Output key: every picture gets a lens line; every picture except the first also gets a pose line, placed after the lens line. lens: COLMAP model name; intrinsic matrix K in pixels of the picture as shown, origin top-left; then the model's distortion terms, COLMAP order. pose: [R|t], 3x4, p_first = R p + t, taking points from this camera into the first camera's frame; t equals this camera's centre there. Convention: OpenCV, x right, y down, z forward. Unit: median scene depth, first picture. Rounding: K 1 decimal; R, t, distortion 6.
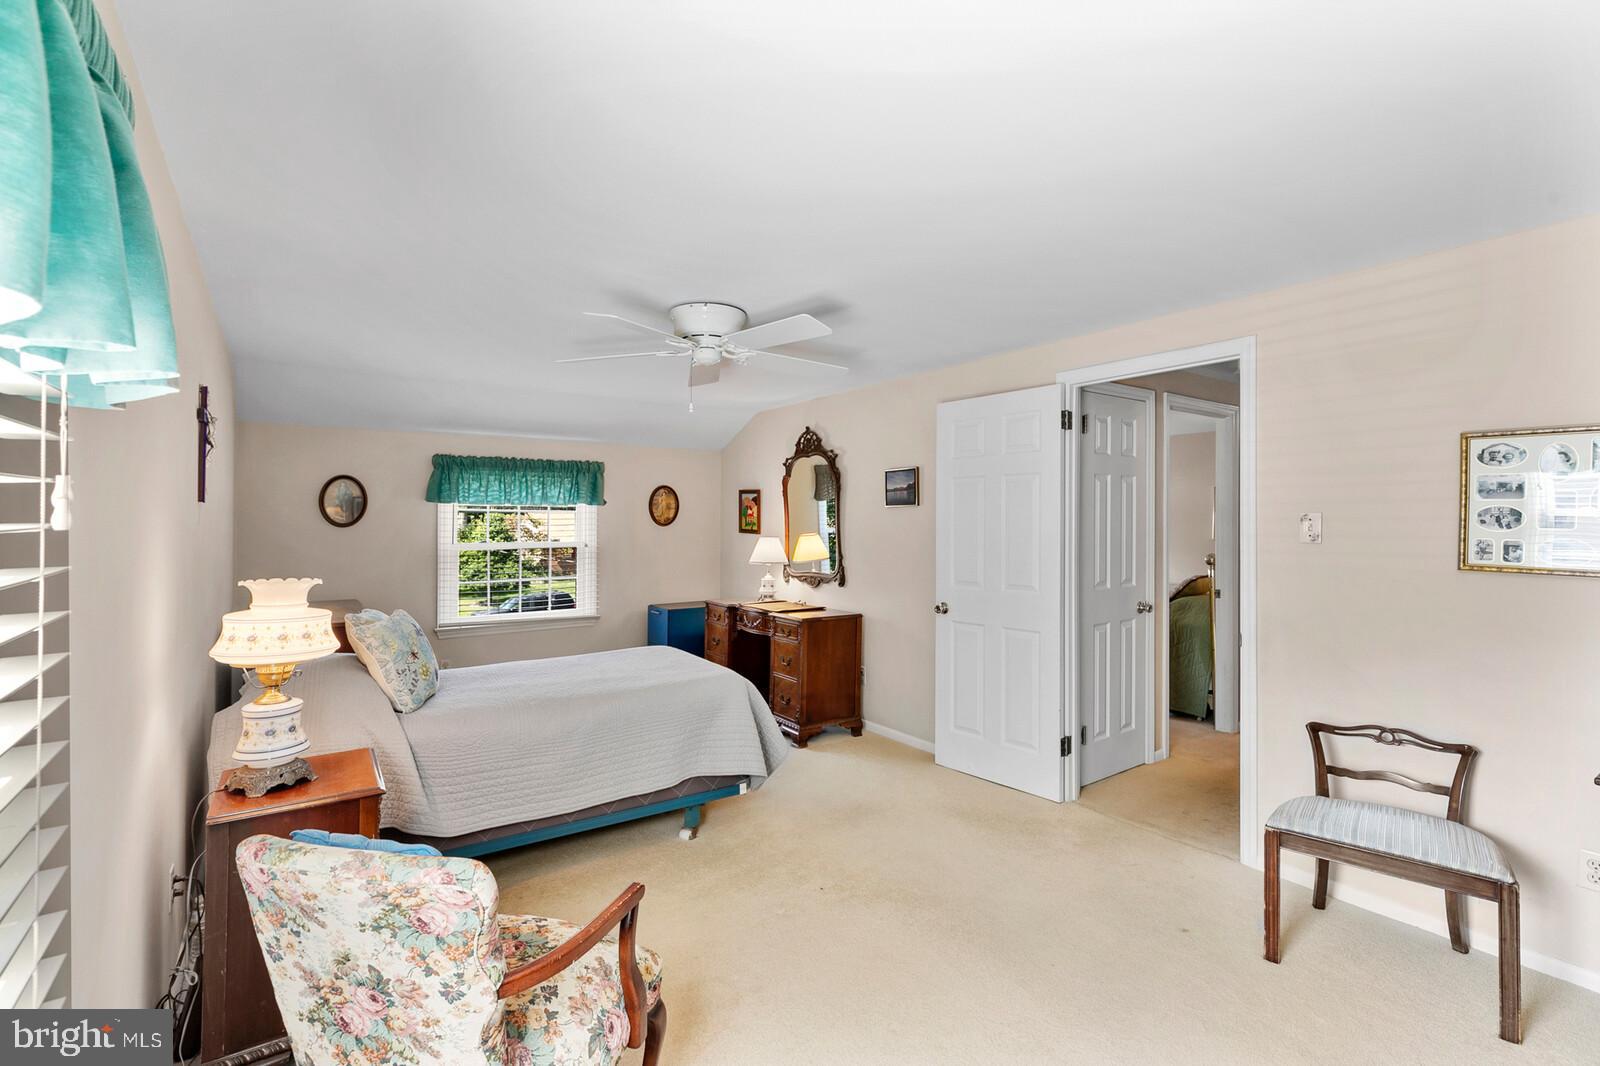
lens RADIAL K [[720.3, 0, 798.1], [0, 720.3, 528.3], [0, 0, 1]] dist [0.010964, -0.000093]
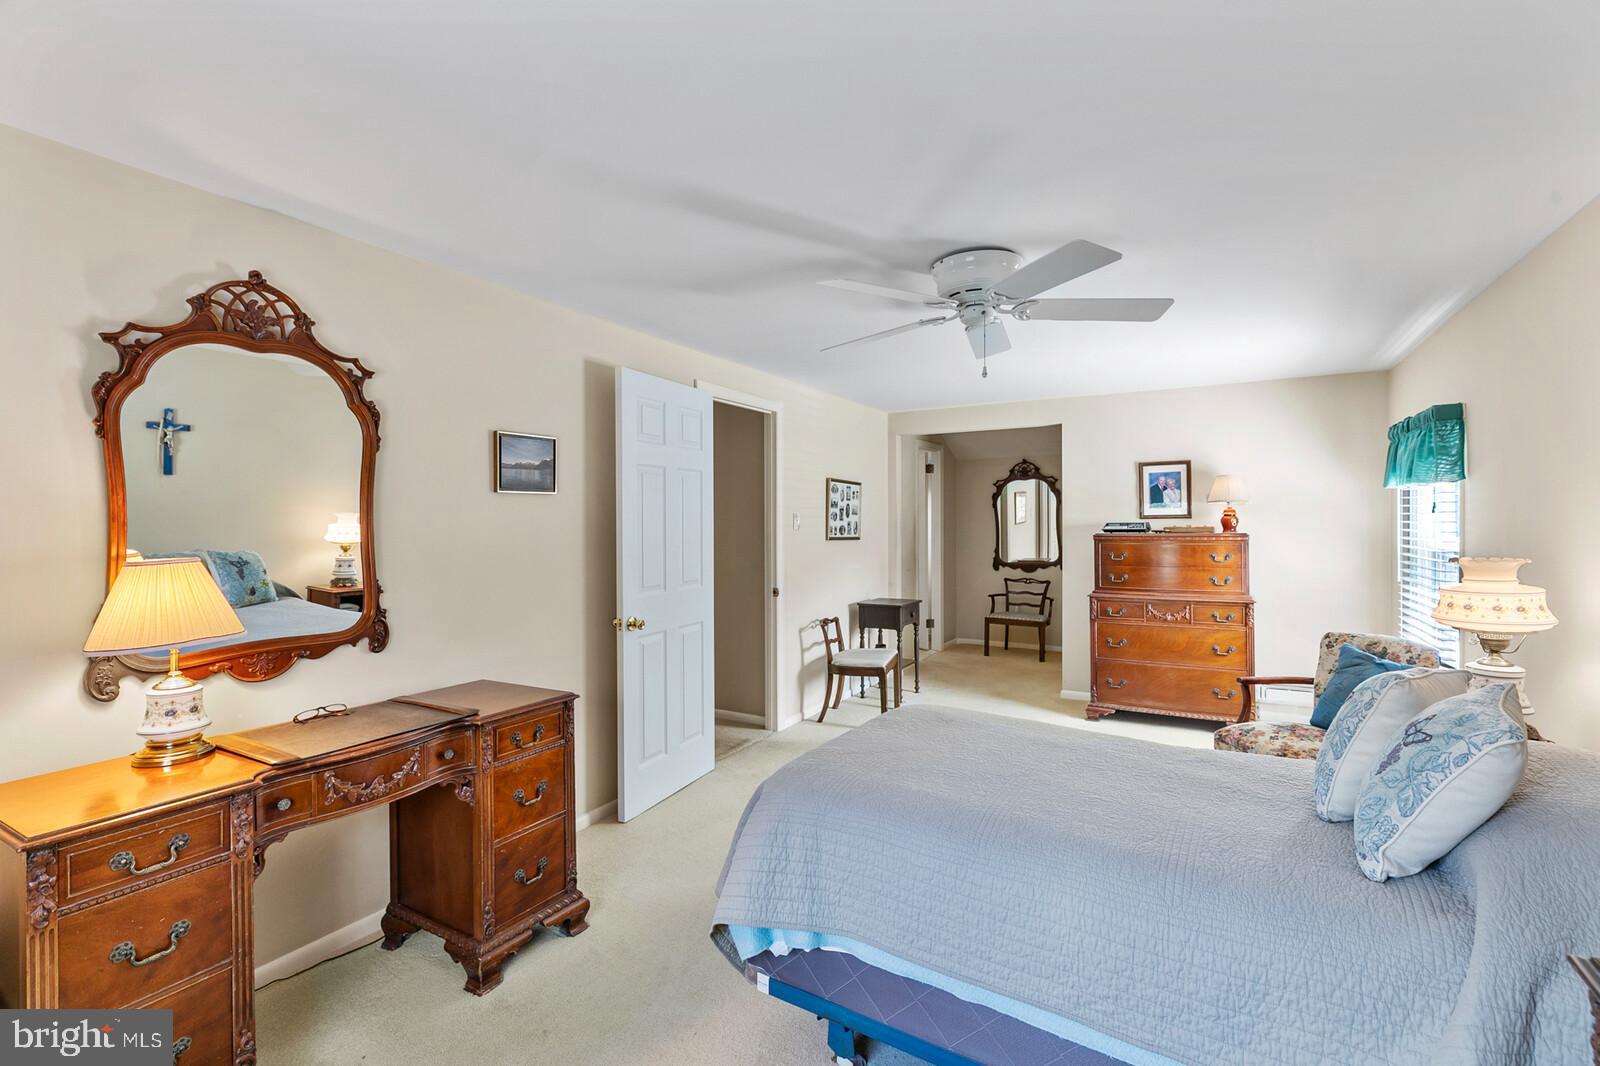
lens RADIAL K [[720.3, 0, 796.7], [0, 720.3, 523.7], [0, 0, 1]] dist [0.010964, -0.000093]
pose [[-0.414724, -0.016431, 0.909799, -0.536291], [-0.004433, 0.999862, 0.016036, -0.013689], [-0.909936, 0.002617, -0.414739, 1.024773]]
